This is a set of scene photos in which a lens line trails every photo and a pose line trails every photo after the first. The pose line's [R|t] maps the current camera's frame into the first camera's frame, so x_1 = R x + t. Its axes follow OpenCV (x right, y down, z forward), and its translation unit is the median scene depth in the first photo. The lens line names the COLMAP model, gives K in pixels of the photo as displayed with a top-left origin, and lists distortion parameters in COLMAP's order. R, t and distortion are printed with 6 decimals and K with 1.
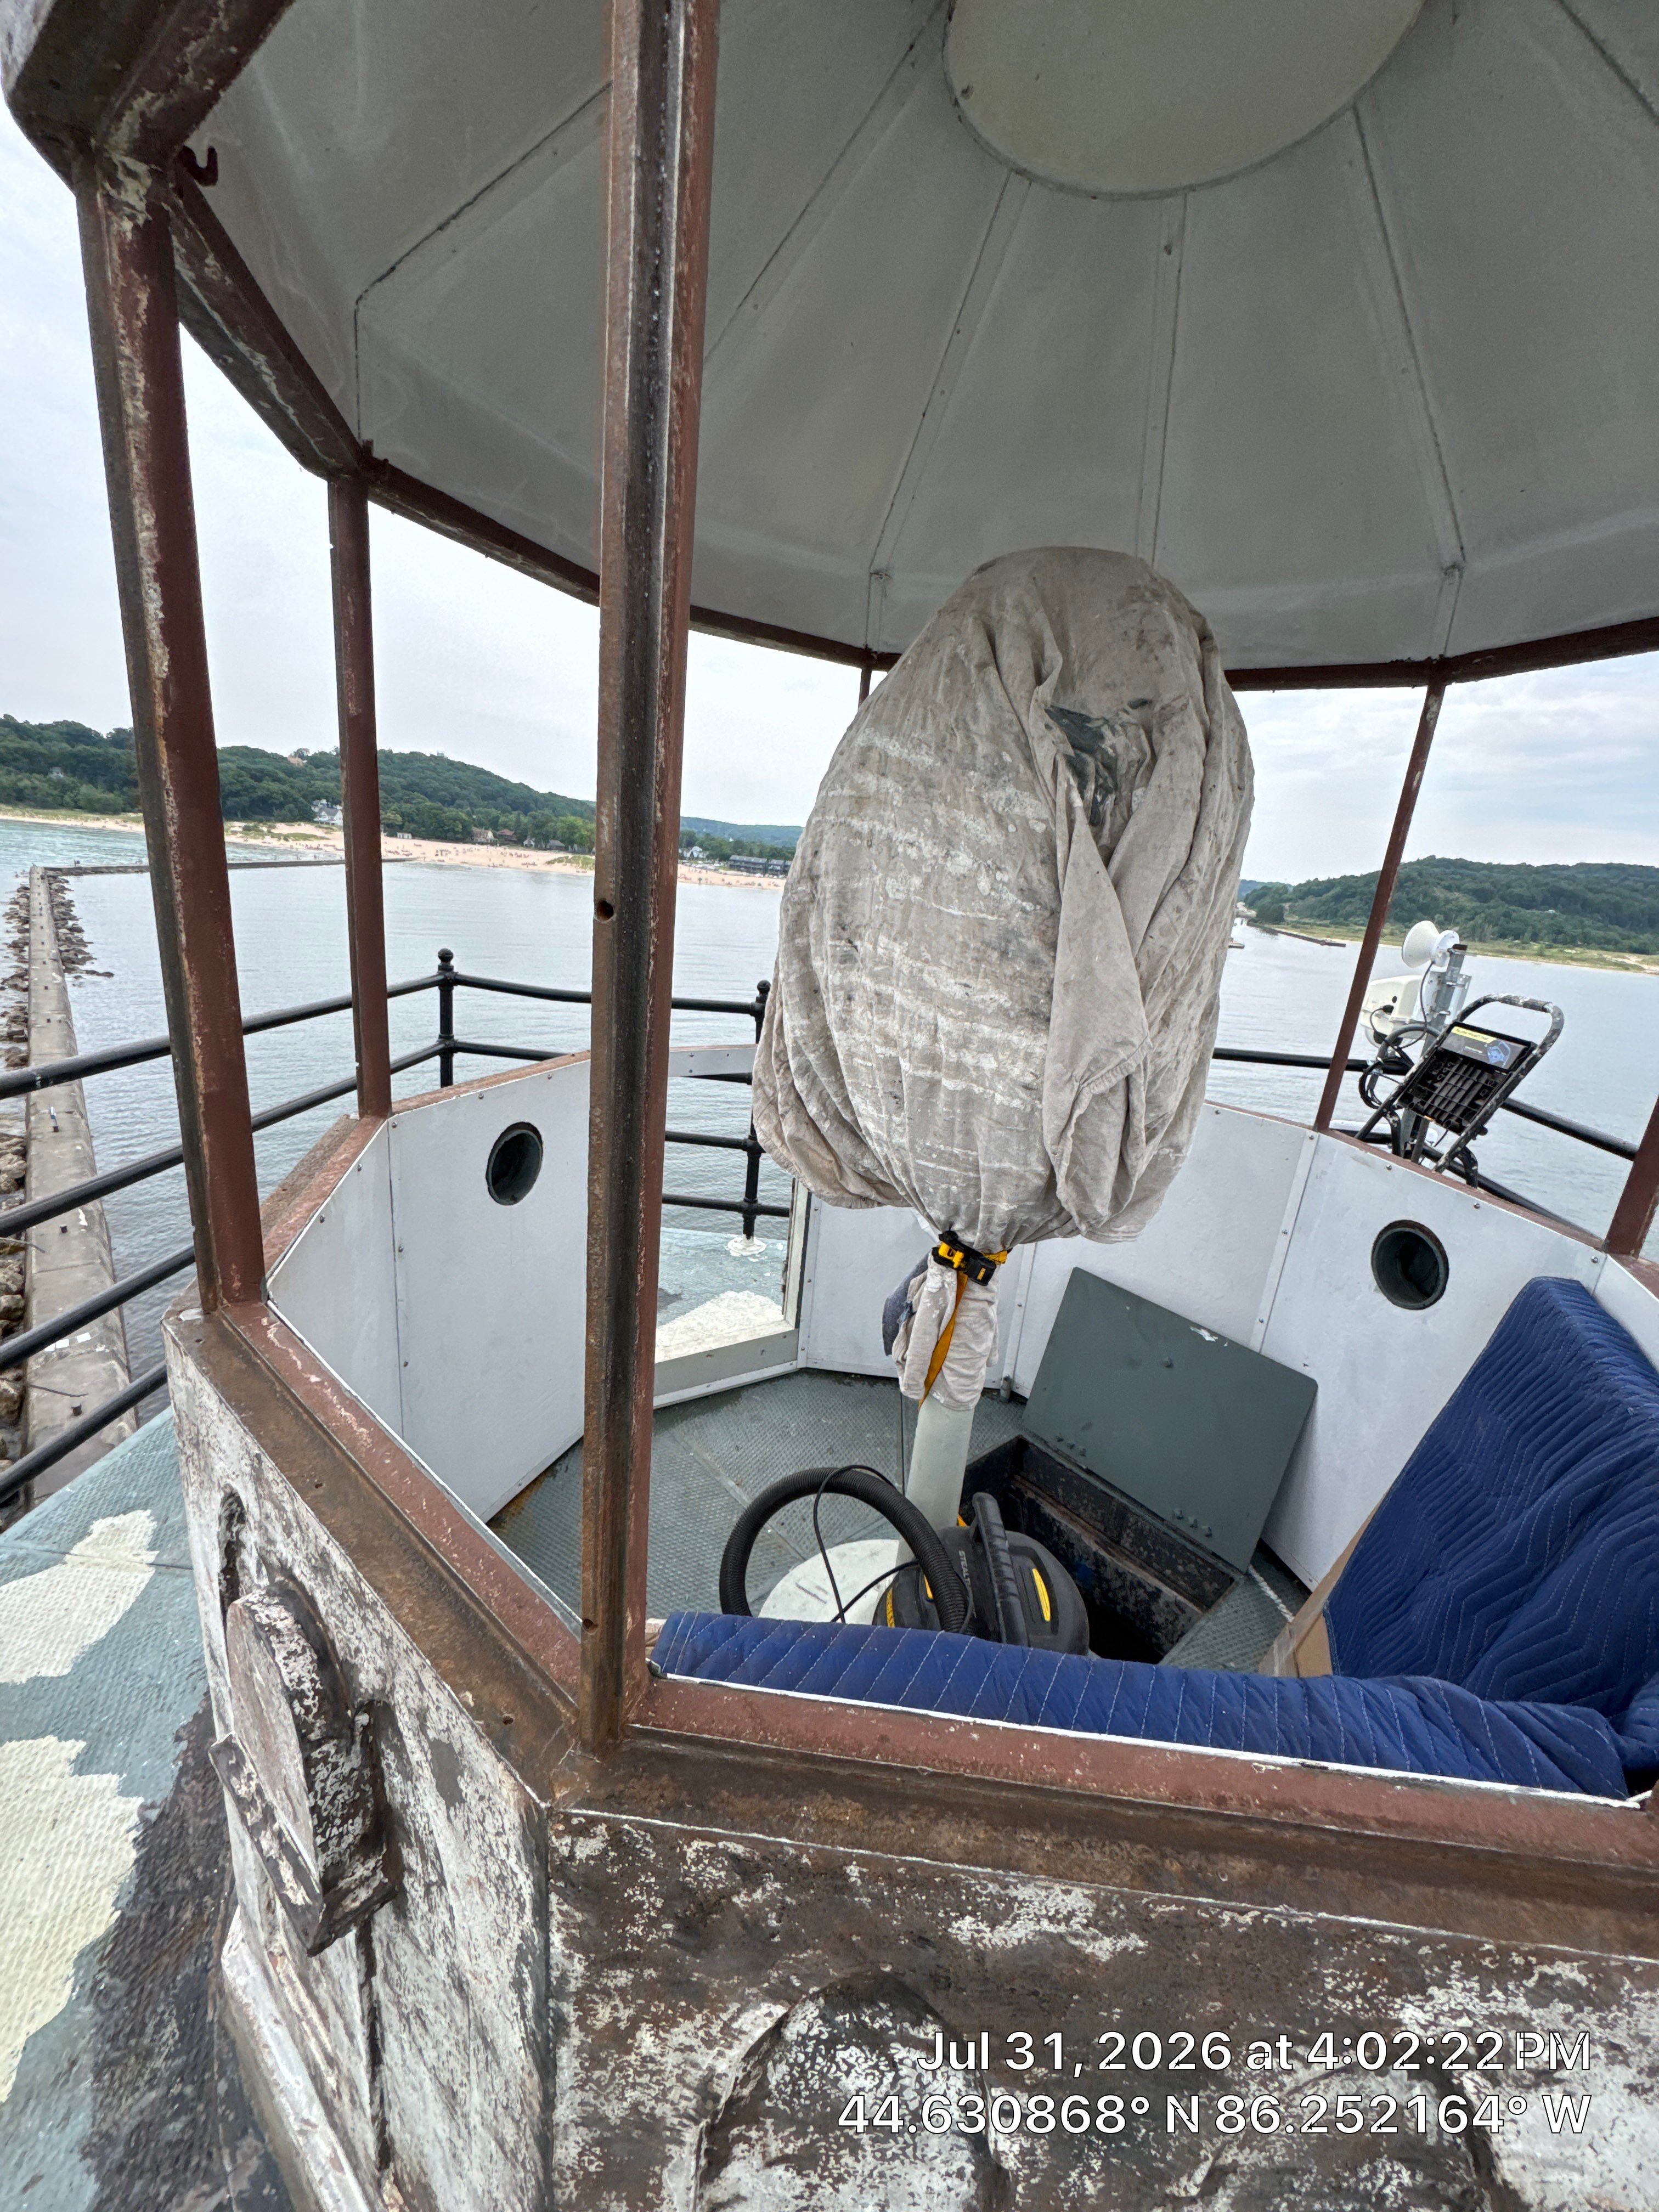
lens RADIAL K [[886.8, 0, 827.2], [0, 886.8, 1102.0], [0, 0, 1]] dist [-0.007084, 0.001023]
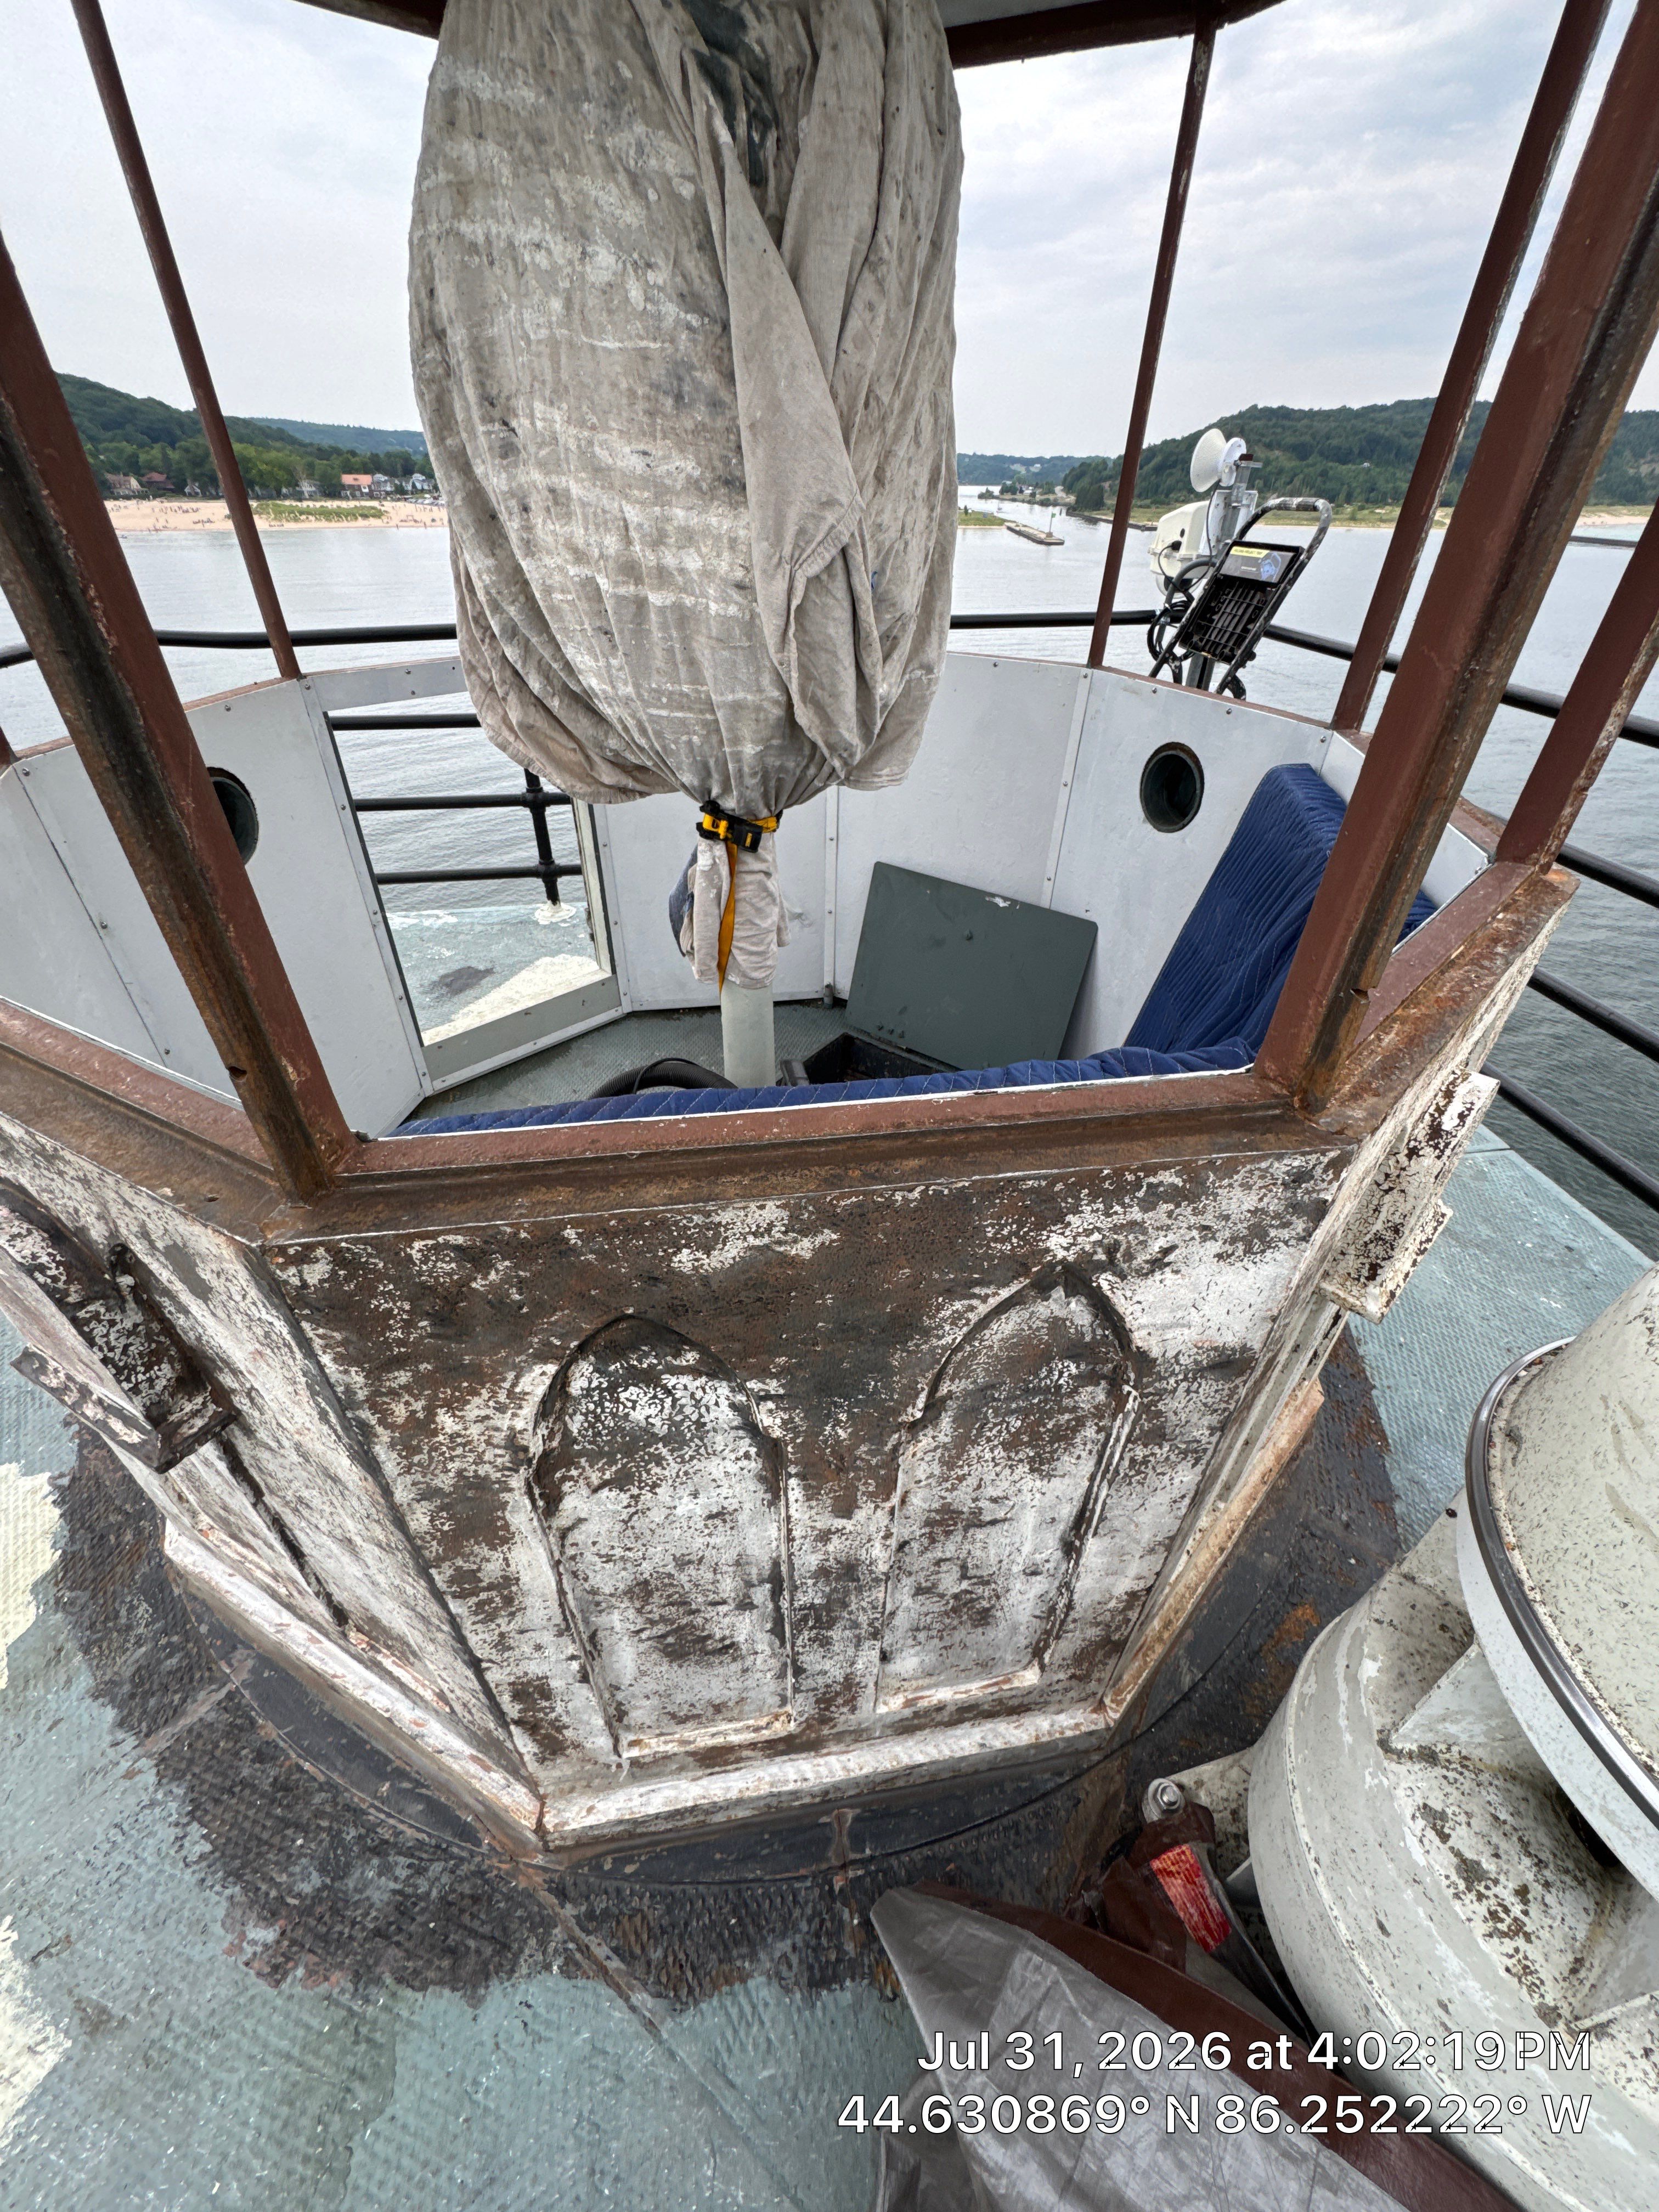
lens RADIAL K [[886.8, 0, 830.4], [0, 886.8, 1109.3], [0, 0, 1]] dist [-0.007084, 0.001023]
pose [[0.972373, -0.193399, 0.130722, 0.101075], [0.134339, 0.921589, 0.364180, 0.163473], [-0.190904, -0.336557, 0.922109, -0.010465]]
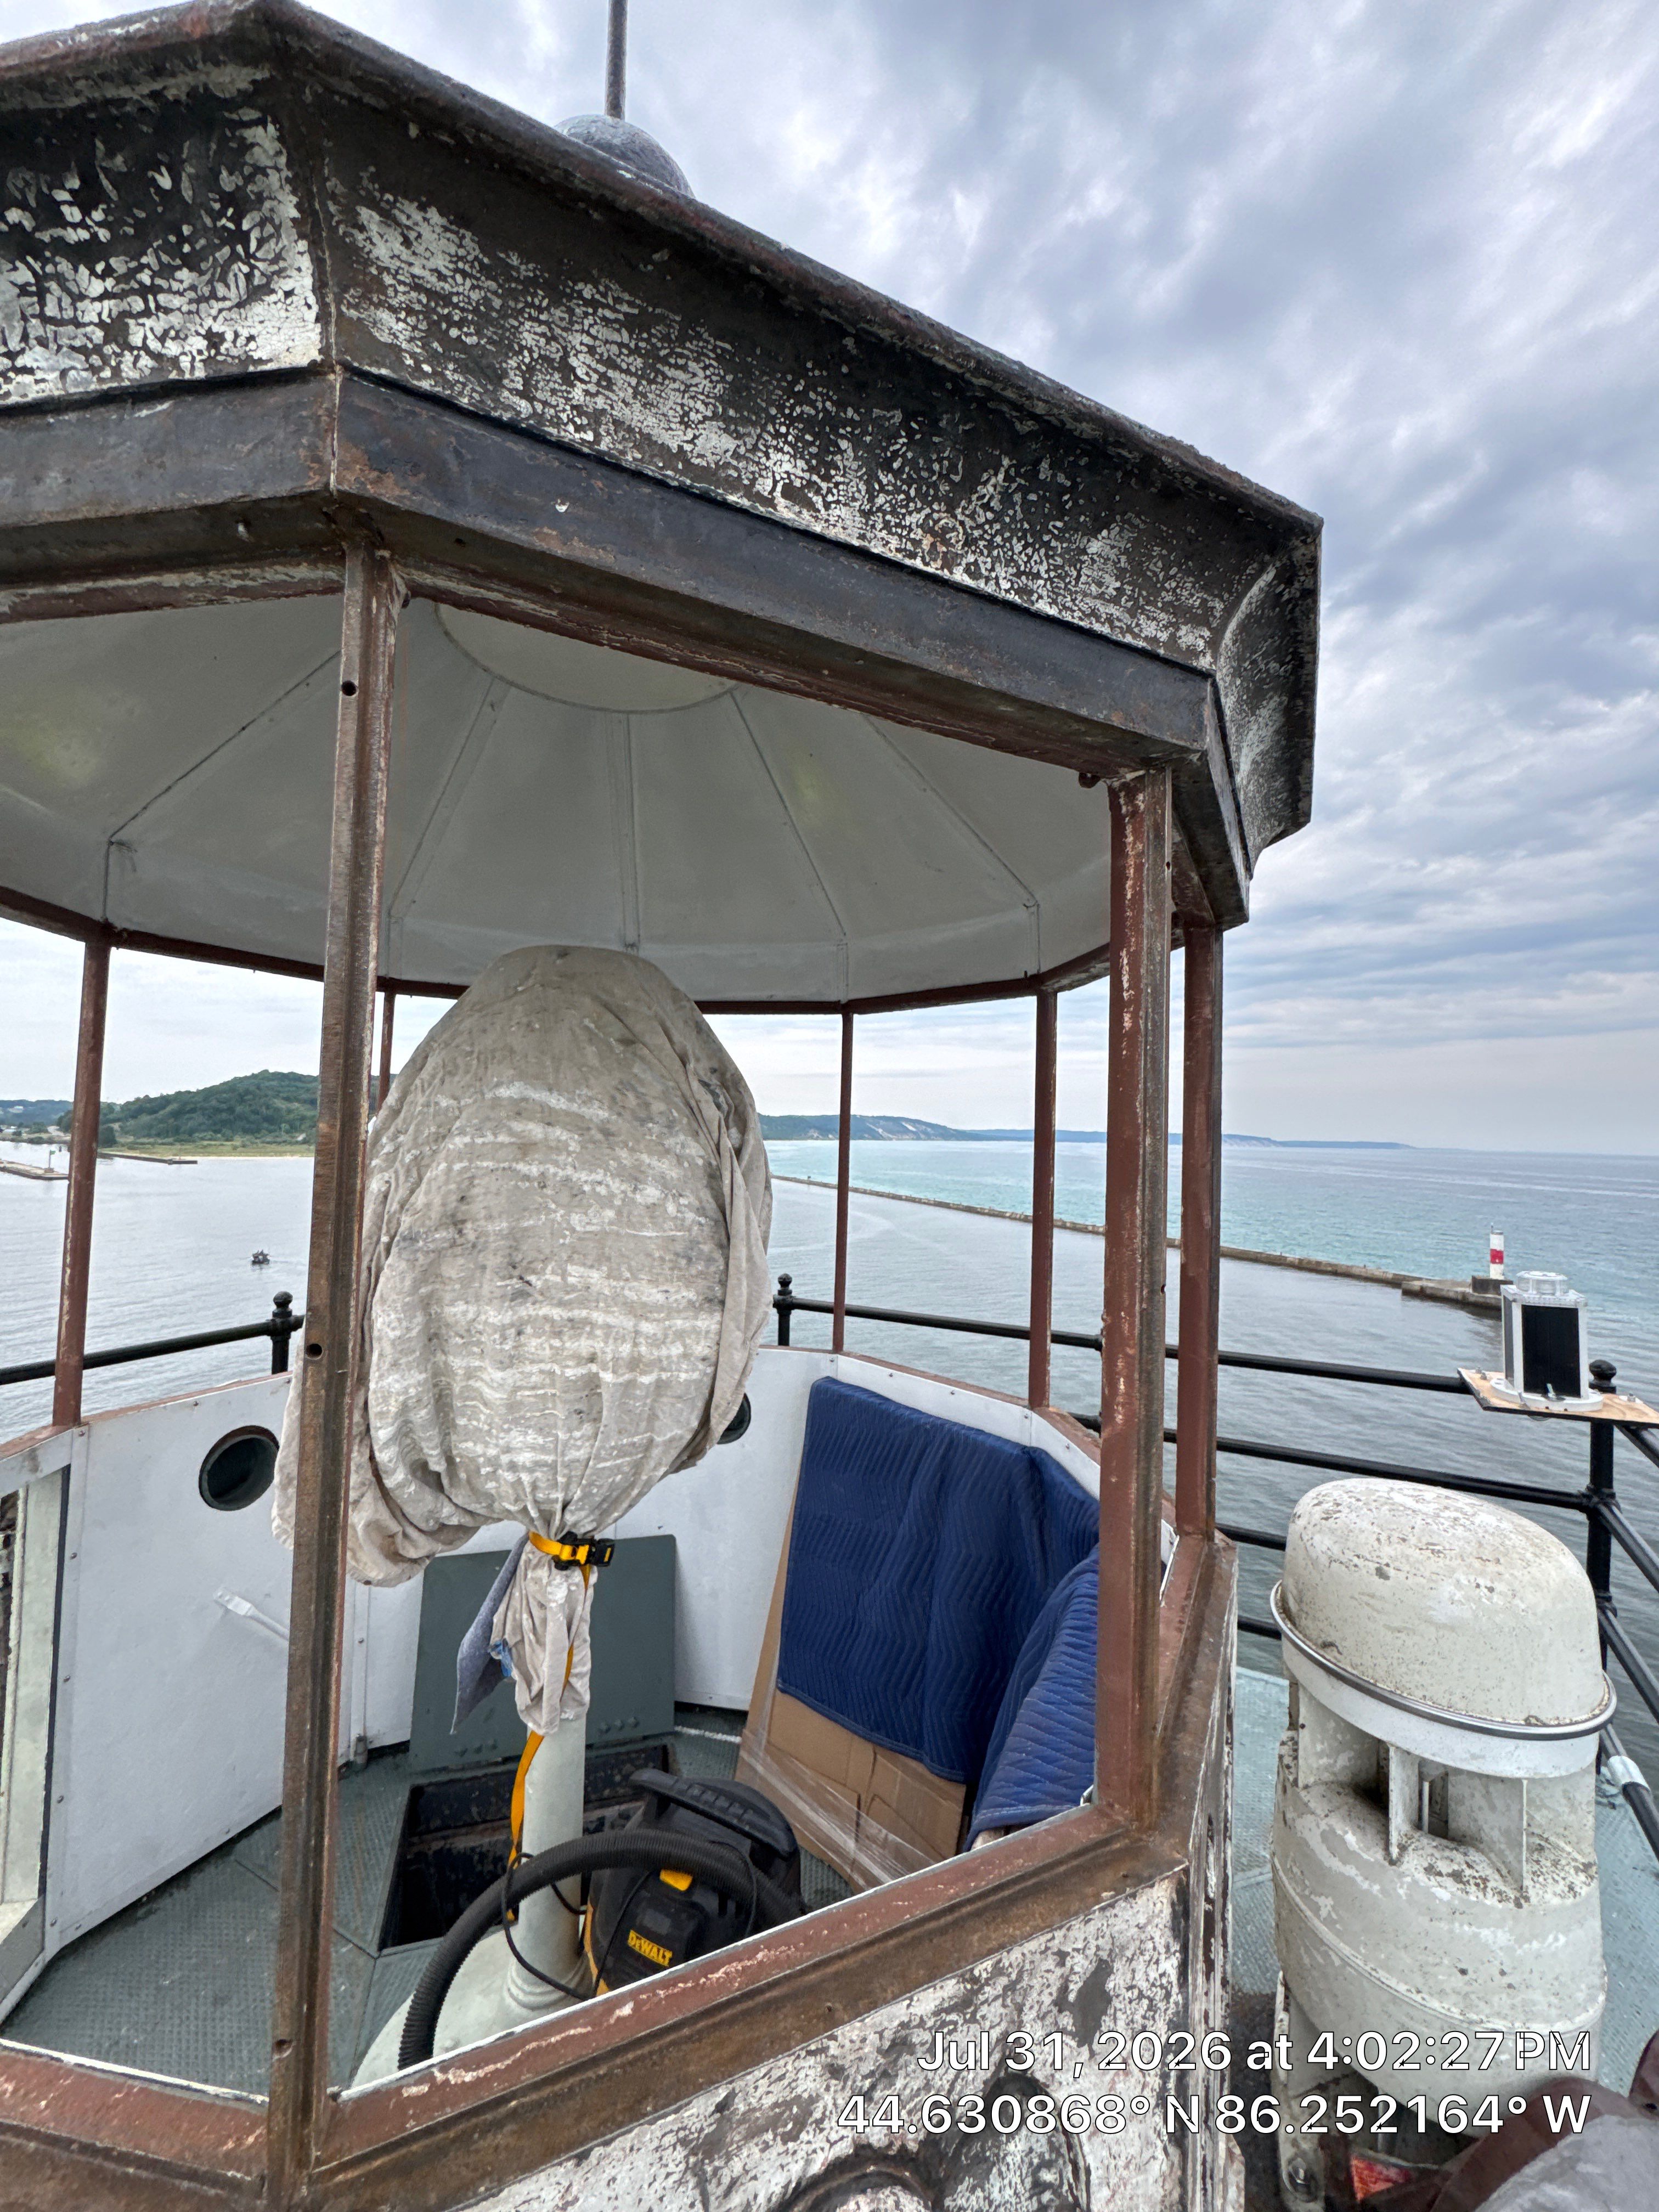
lens RADIAL K [[886.8, 0, 833.9], [0, 886.8, 1098.6], [0, 0, 1]] dist [-0.007084, 0.001023]
pose [[0.402834, -0.045149, 0.914159, -0.865958], [0.260194, 0.963223, -0.067085, -0.250302], [-0.877510, 0.264883, 0.399767, 0.252222]]
